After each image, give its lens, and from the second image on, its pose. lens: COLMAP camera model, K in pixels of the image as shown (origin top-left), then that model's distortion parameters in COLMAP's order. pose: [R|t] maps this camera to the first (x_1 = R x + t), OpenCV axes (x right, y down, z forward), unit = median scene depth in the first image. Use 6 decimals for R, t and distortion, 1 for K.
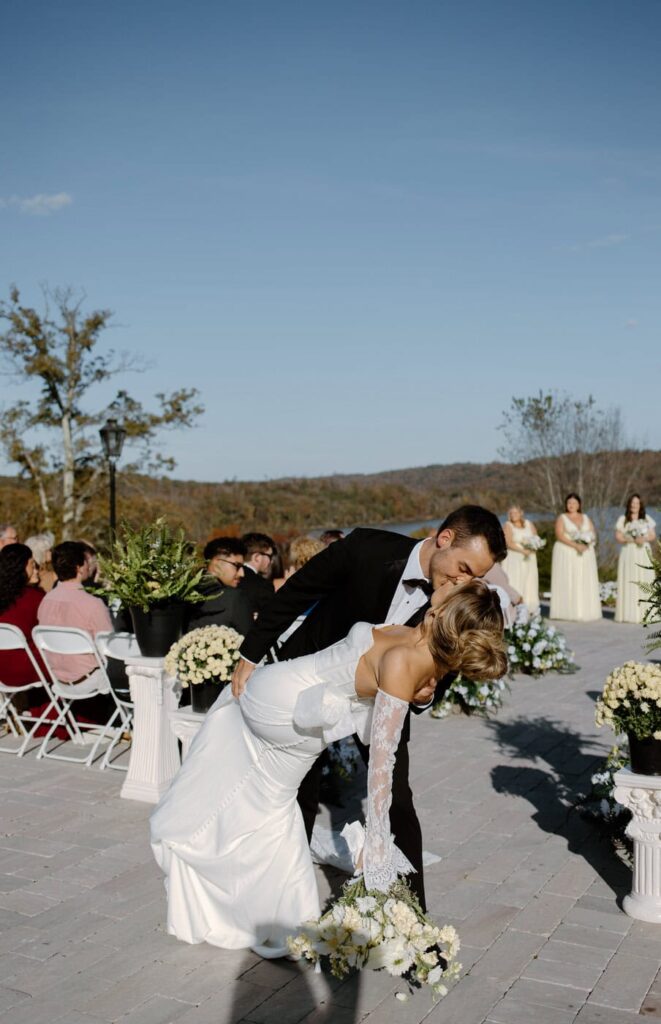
lens RADIAL K [[1007.5, 0, 330.5], [0, 1007.5, 512.0], [0, 0, 1]] dist [-0.025597, -0.016140]
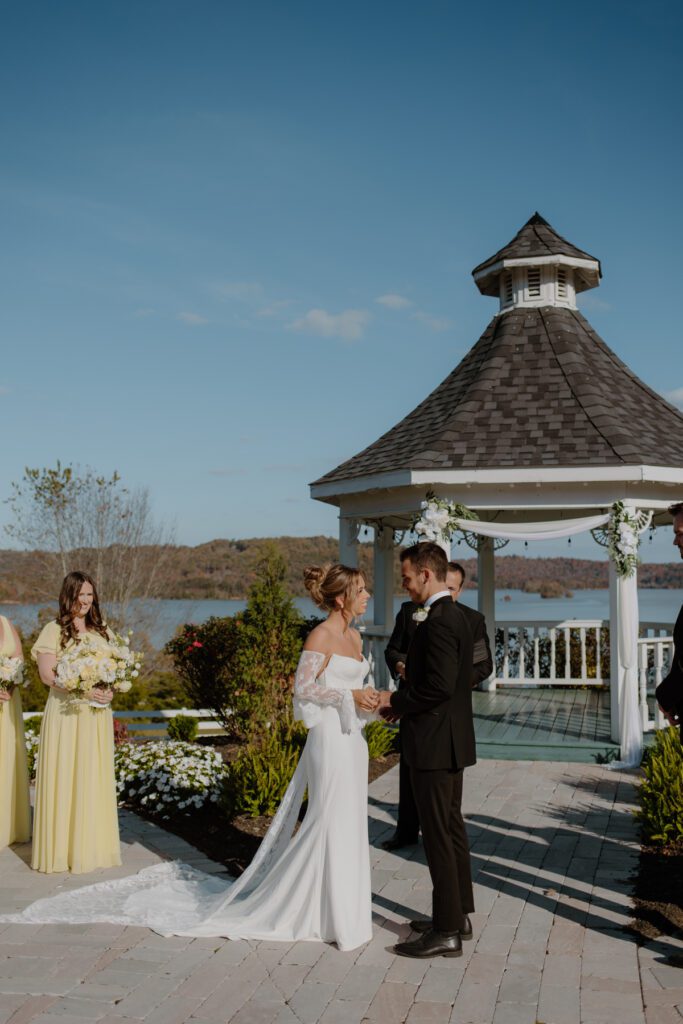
lens RADIAL K [[976.5, 0, 344.6], [0, 976.5, 515.2], [0, 0, 1]] dist [-0.042265, -0.000614]
pose [[0.891171, 0.063151, 0.449250, 0.054693], [-0.022831, 0.995252, -0.094612, -0.001304], [-0.453092, 0.074058, 0.888382, 0.147324]]
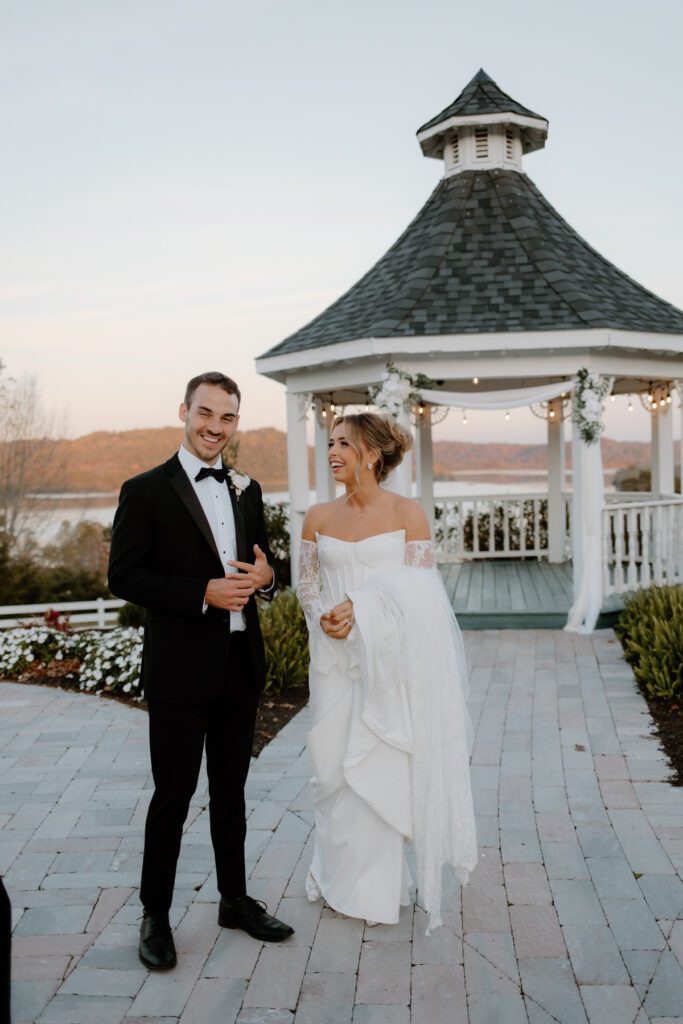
lens RADIAL K [[976.5, 0, 344.6], [0, 976.5, 515.2], [0, 0, 1]] dist [-0.042265, -0.000614]
pose [[0.832859, -0.019454, 0.553143, 0.045829], [0.010020, 0.999748, 0.020075, 0.000731], [-0.553394, -0.011177, 0.832845, 0.158953]]
